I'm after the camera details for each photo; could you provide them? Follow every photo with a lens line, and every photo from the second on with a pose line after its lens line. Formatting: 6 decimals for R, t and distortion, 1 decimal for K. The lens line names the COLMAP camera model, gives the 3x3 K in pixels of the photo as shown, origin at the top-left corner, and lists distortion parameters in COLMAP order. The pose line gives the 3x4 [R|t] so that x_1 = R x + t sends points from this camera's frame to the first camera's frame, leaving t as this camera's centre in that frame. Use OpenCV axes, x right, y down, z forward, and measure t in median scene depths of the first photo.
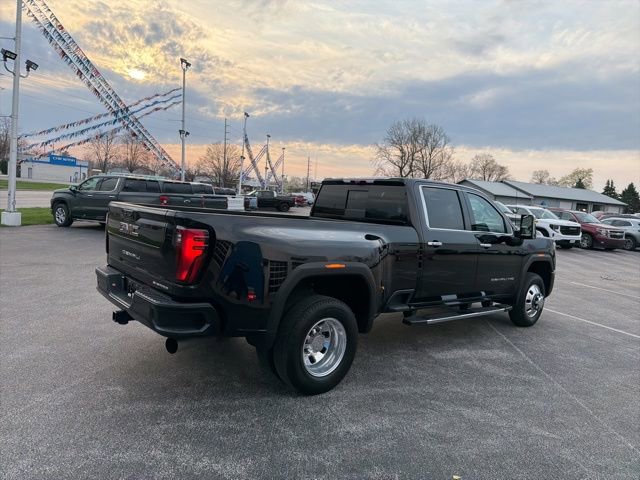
lens RADIAL K [[450.5, 0, 319.9], [0, 450.5, 243.0], [0, 0, 1]] dist [0.058768, -0.077844]
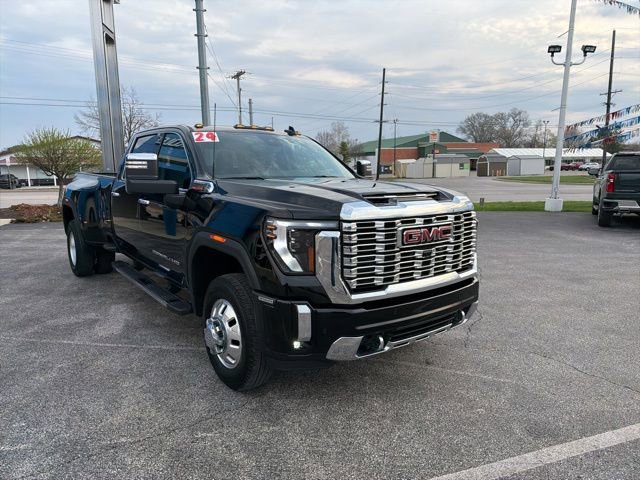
lens RADIAL K [[454.3, 0, 320.4], [0, 454.3, 236.4], [0, 0, 1]] dist [0.034494, -0.045493]
pose [[-0.053969, 0.073442, -0.995838, 1.169239], [-0.095373, 0.992353, 0.078354, -0.025651], [0.993977, 0.099205, -0.046552, 1.394629]]
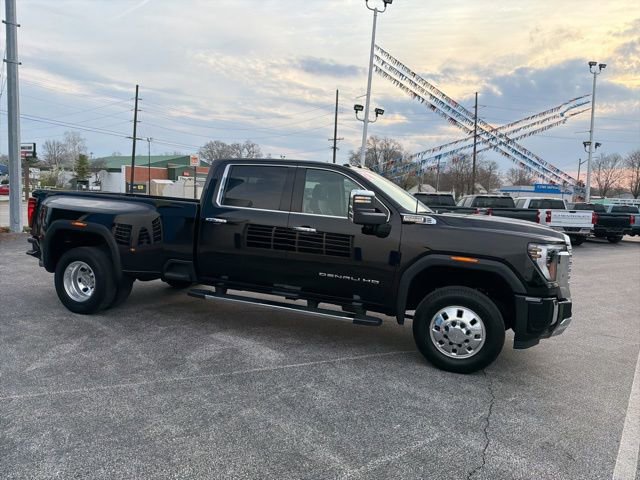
lens RADIAL K [[447.3, 0, 318.3], [0, 447.3, 242.2], [0, 0, 1]] dist [0.065067, -0.074567]
pose [[0.501088, 0.036804, -0.864614, 1.136039], [-0.093740, 0.995525, -0.011950, 0.037355], [0.860305, 0.087037, 0.502295, 0.643400]]
